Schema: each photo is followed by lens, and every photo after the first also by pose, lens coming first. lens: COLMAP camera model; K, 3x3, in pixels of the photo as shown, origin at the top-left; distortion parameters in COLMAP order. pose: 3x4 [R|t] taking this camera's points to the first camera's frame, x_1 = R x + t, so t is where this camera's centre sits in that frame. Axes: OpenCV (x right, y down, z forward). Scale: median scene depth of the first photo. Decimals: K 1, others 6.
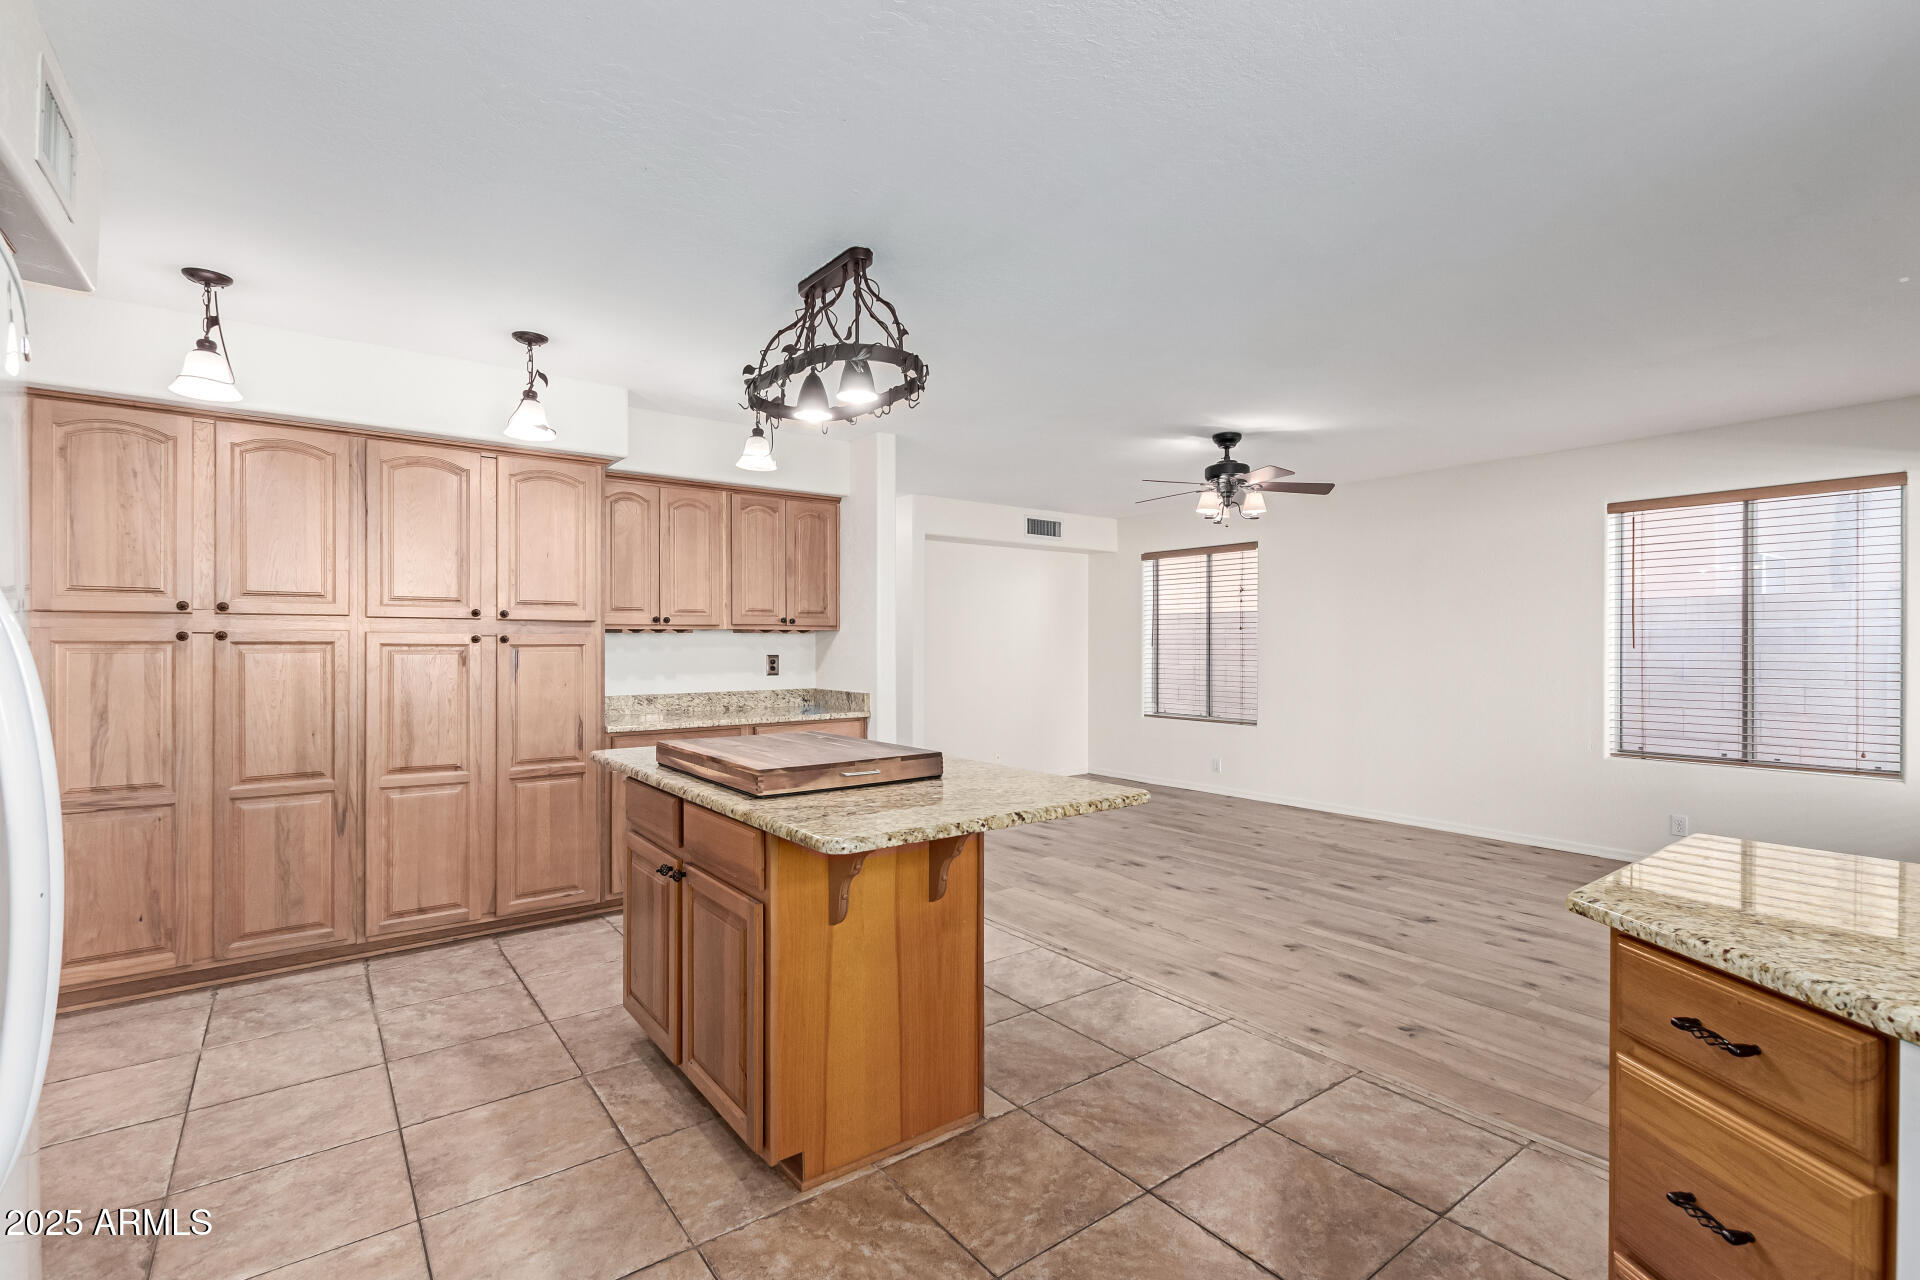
lens RADIAL K [[877.7, 0, 968.3], [0, 877.7, 644.2], [0, 0, 1]] dist [0.012045, -0.004457]
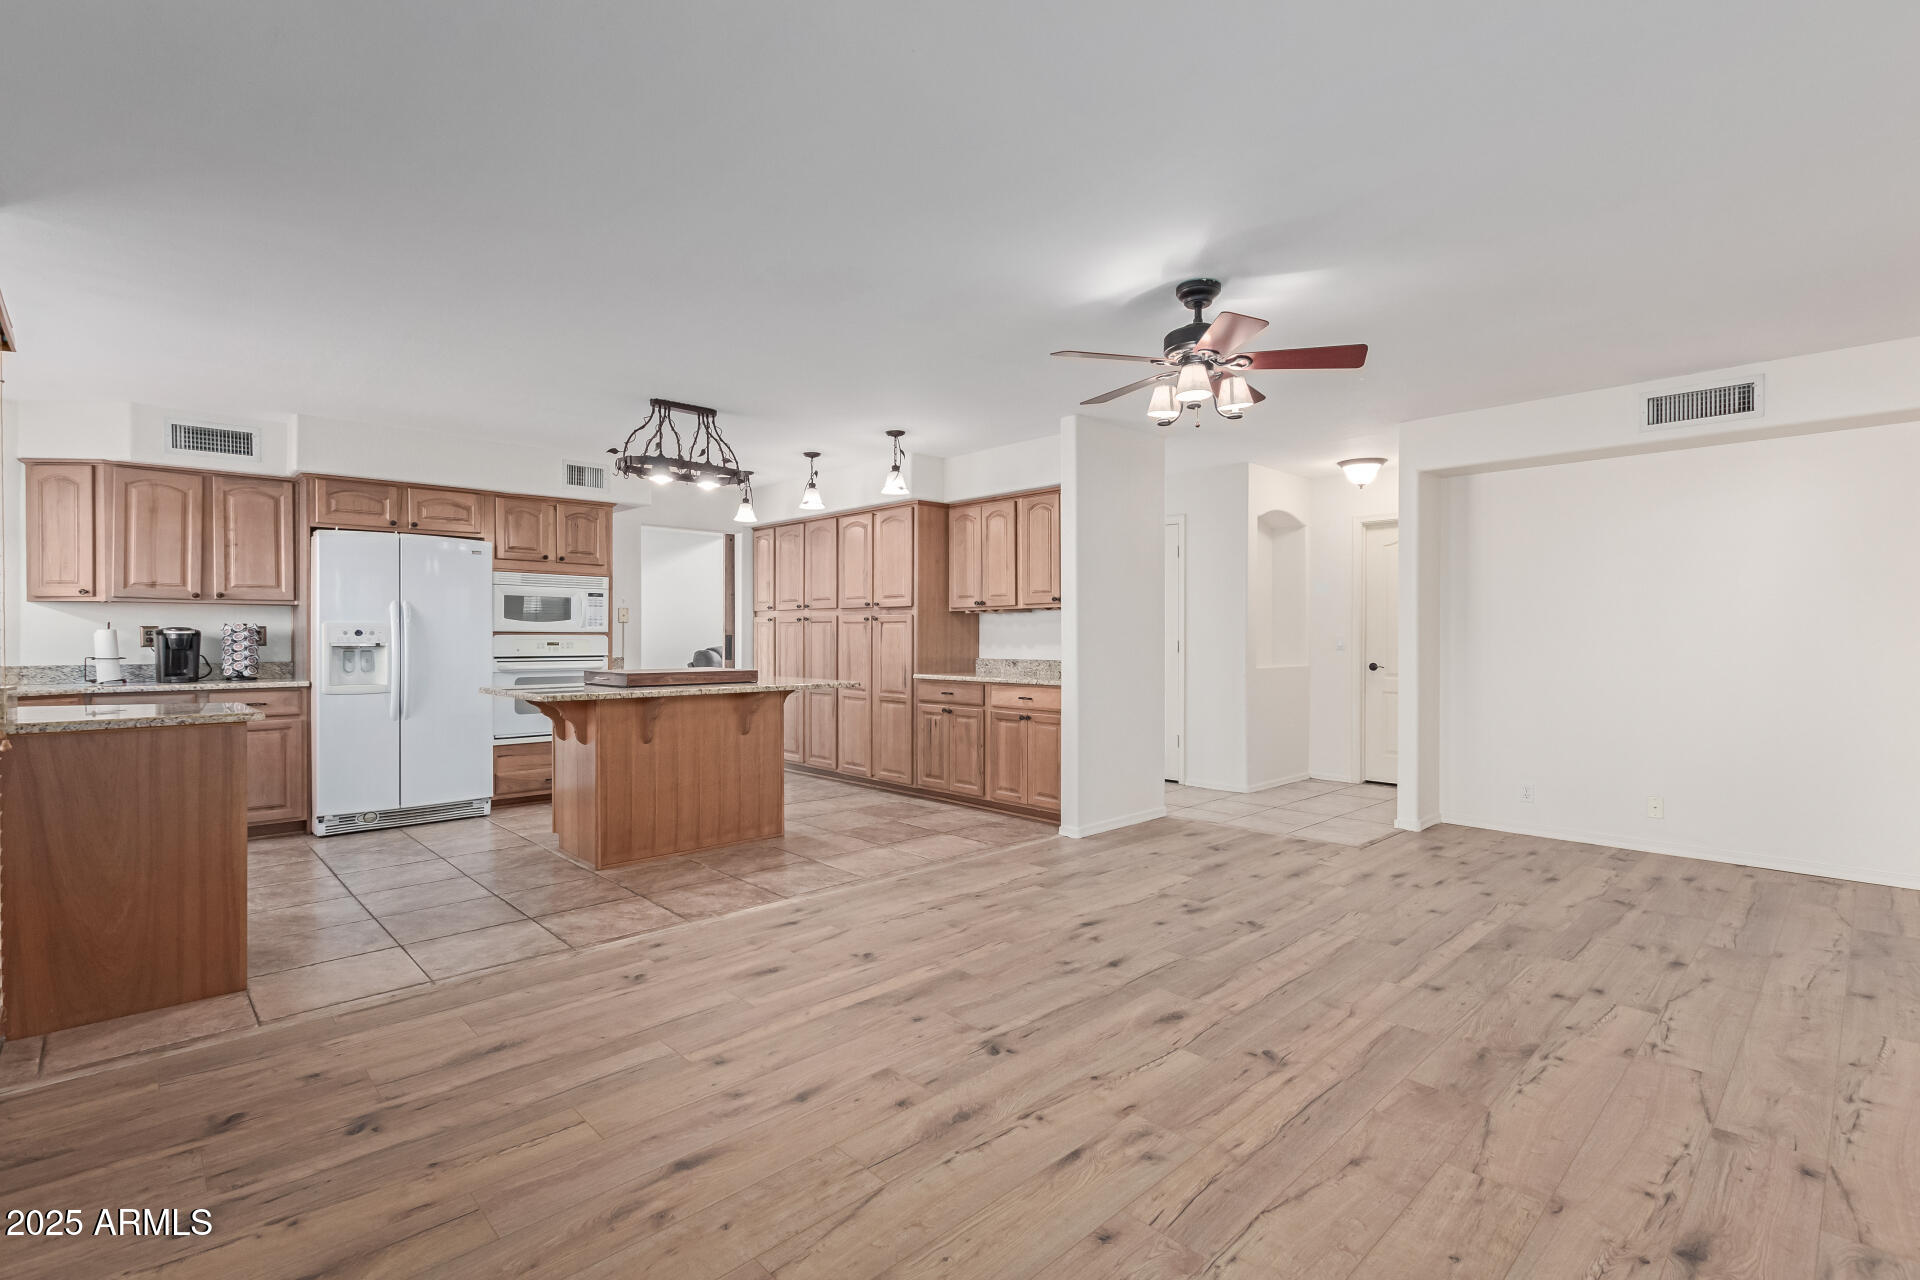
lens RADIAL K [[877.7, 0, 957.6], [0, 877.7, 642.7], [0, 0, 1]] dist [0.012045, -0.004457]
pose [[0.105920, 0.005614, -0.994359, 1.048919], [-0.001530, 0.999984, 0.005483, 0.028159], [0.994373, 0.000941, 0.105927, 0.851490]]
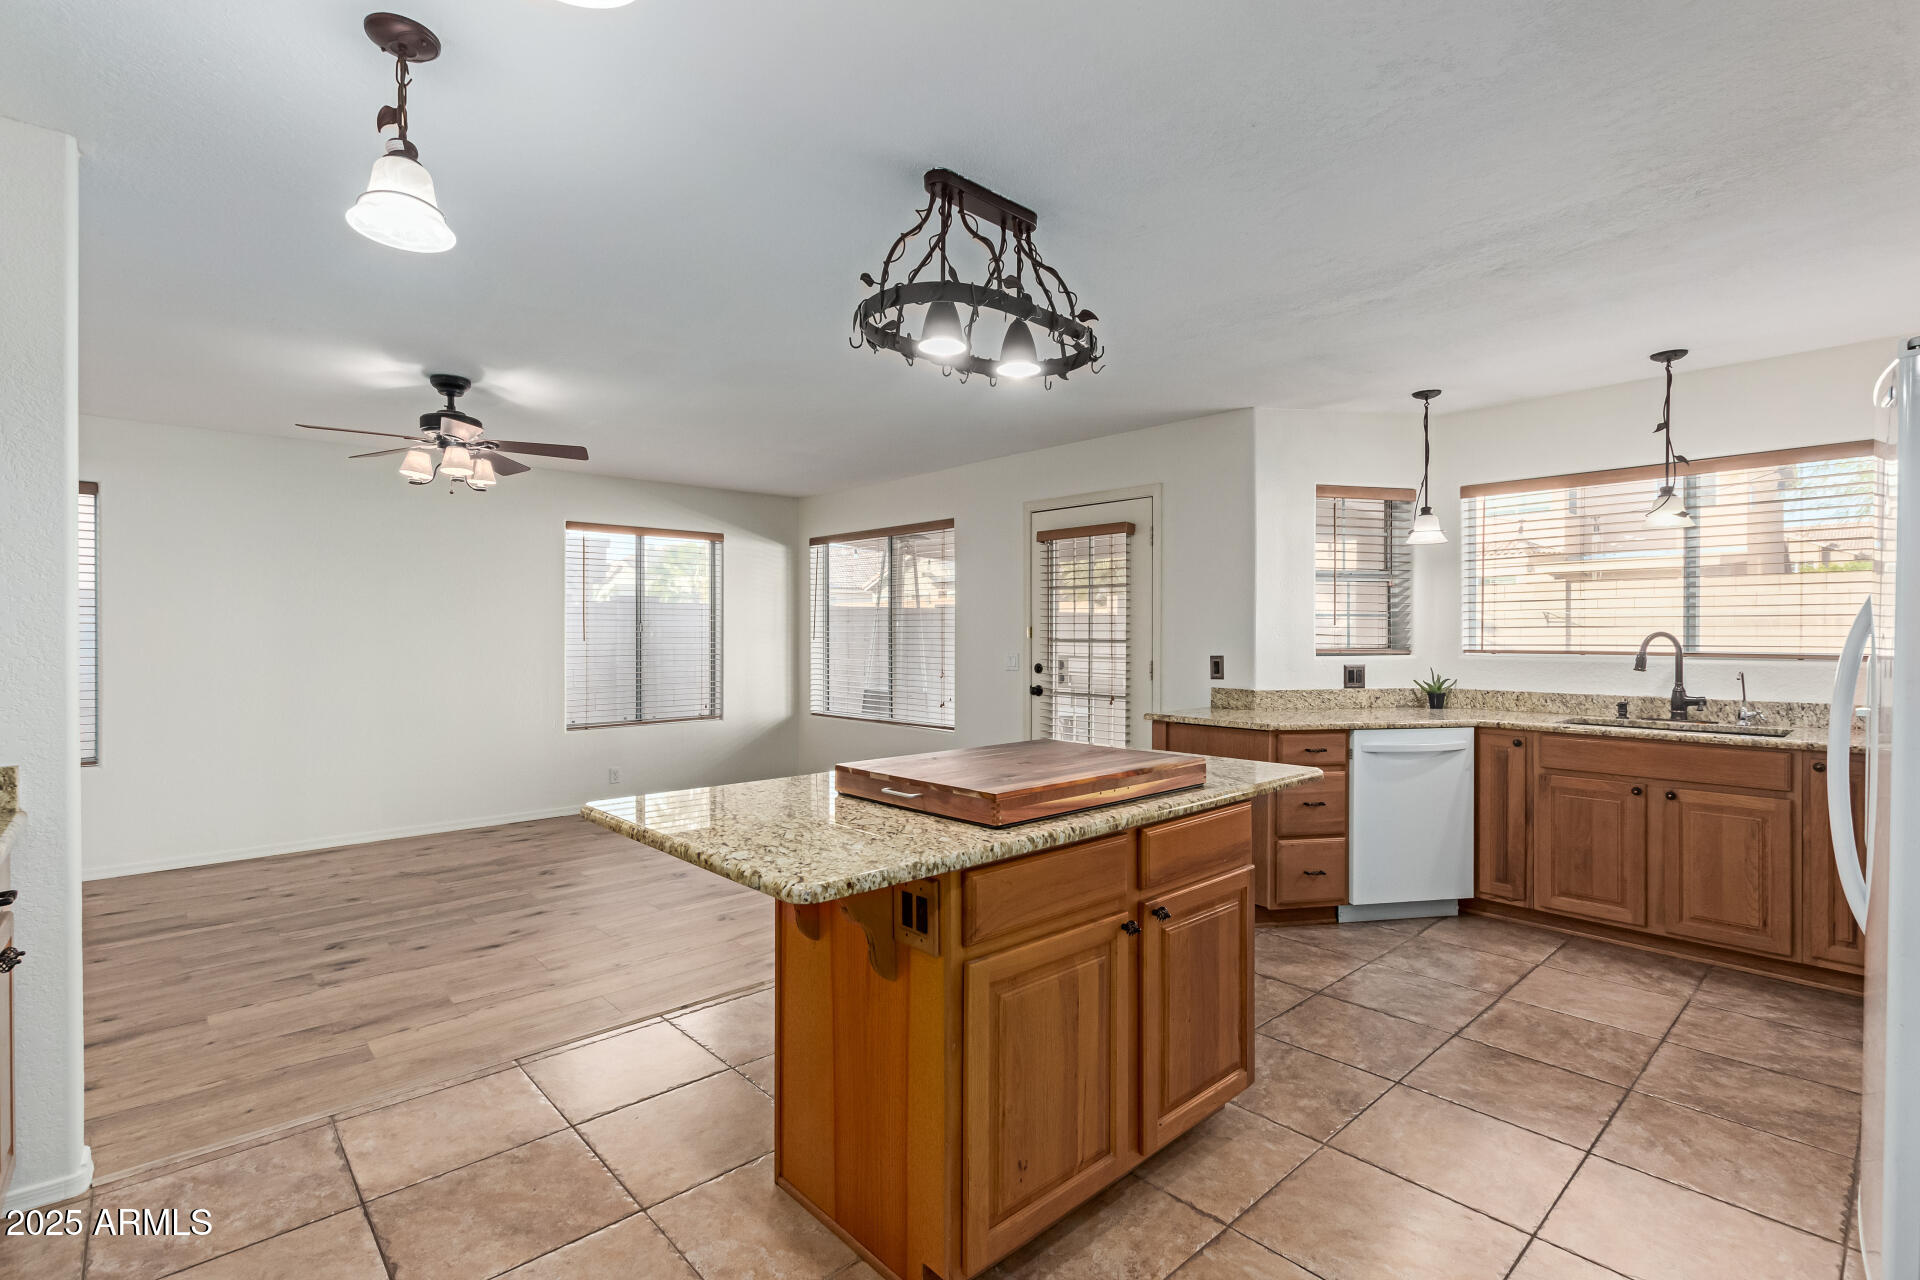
lens RADIAL K [[877.7, 0, 959.8], [0, 877.7, 638.8], [0, 0, 1]] dist [0.012045, -0.004457]
pose [[-0.088496, -0.003320, 0.996071, -0.624229], [0.003226, 0.999988, 0.003620, -0.001908], [-0.996071, 0.003534, -0.088484, 0.687634]]
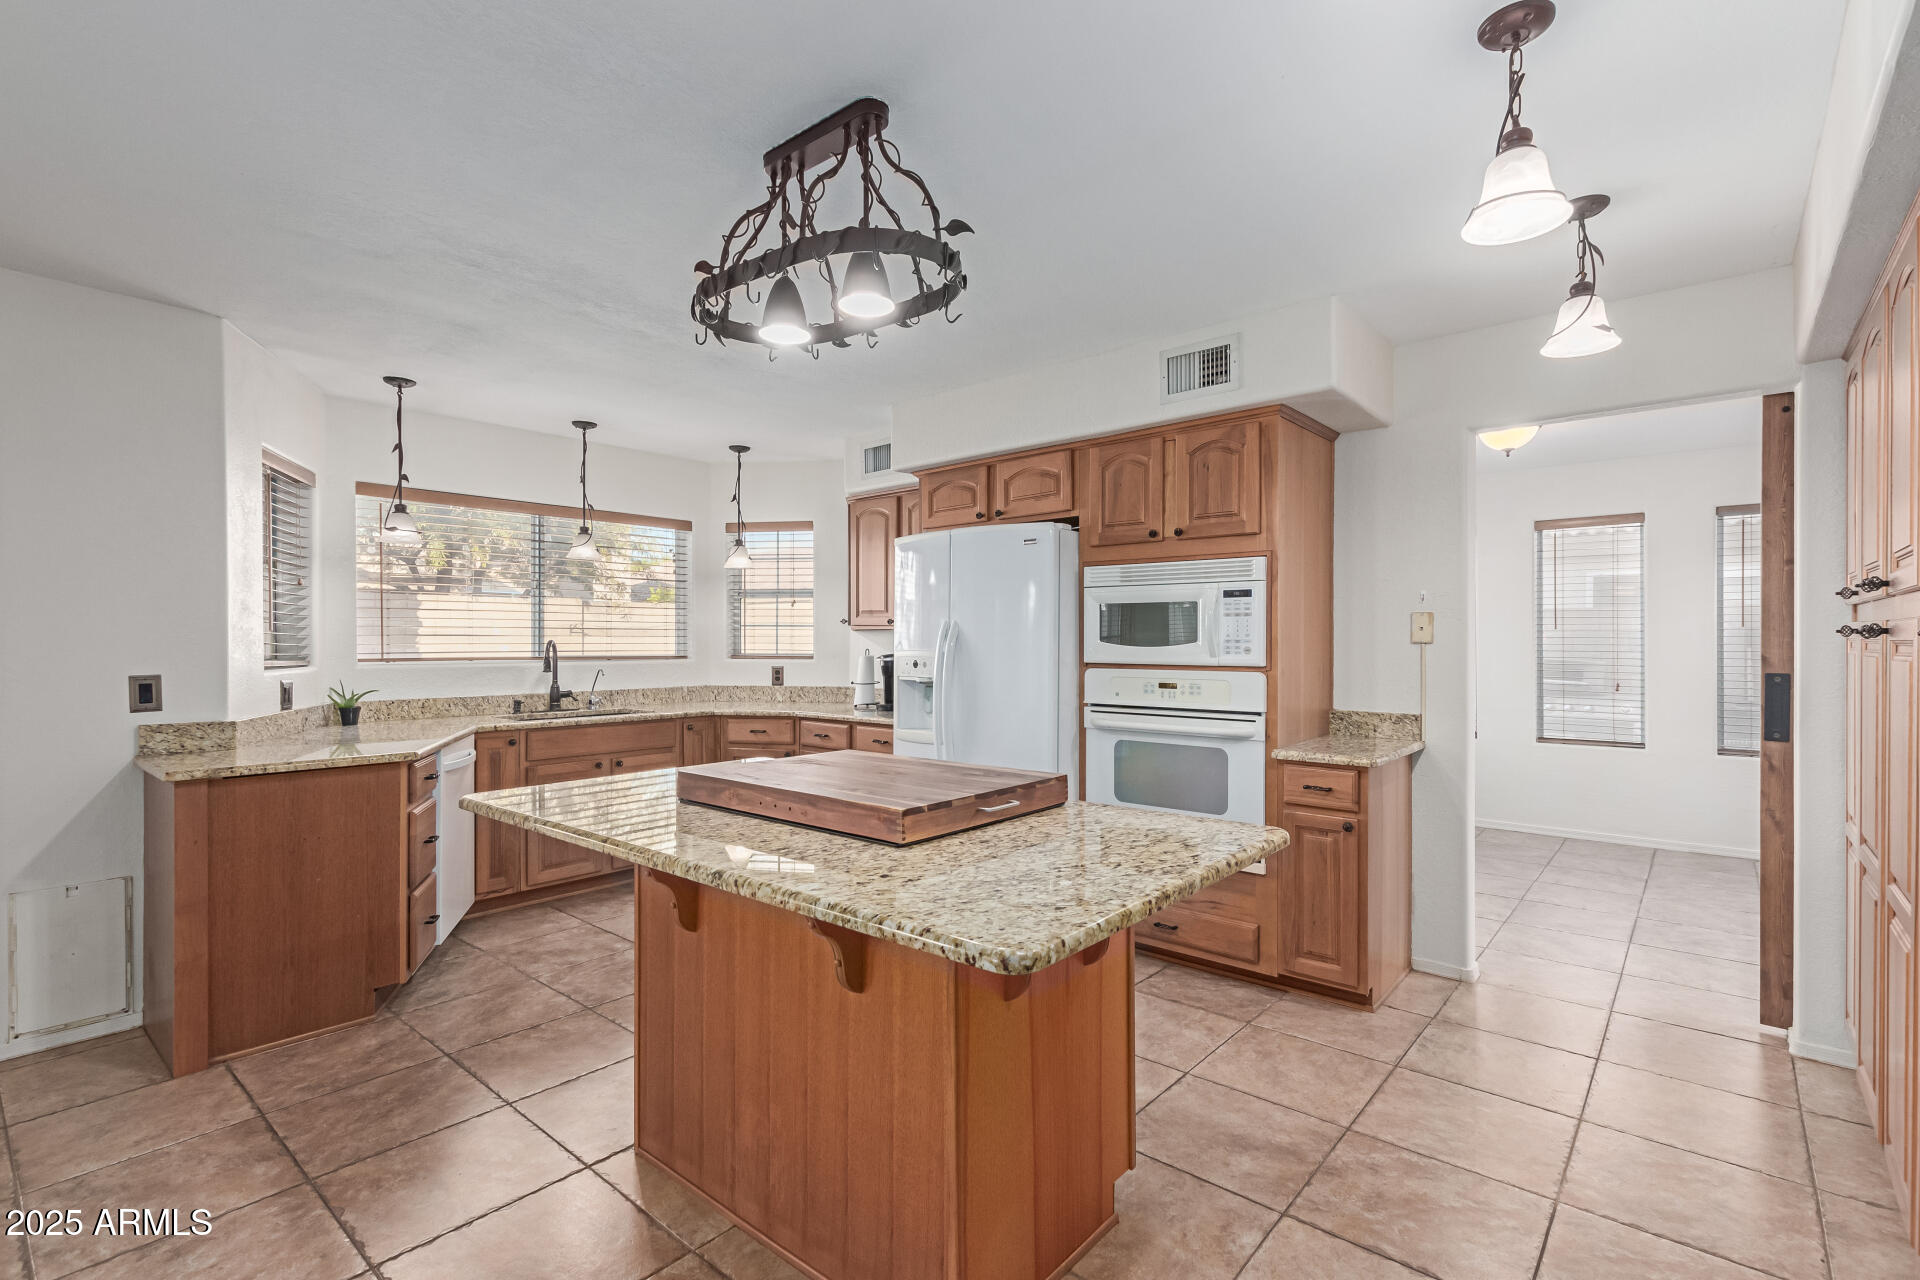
lens RADIAL K [[877.7, 0, 967.0], [0, 877.7, 644.9], [0, 0, 1]] dist [0.012045, -0.004457]
pose [[-0.976969, 0.003438, -0.213353, -0.070454], [0.002251, 0.999981, 0.005806, -0.002848], [0.213369, 0.005192, -0.976958, 1.091243]]
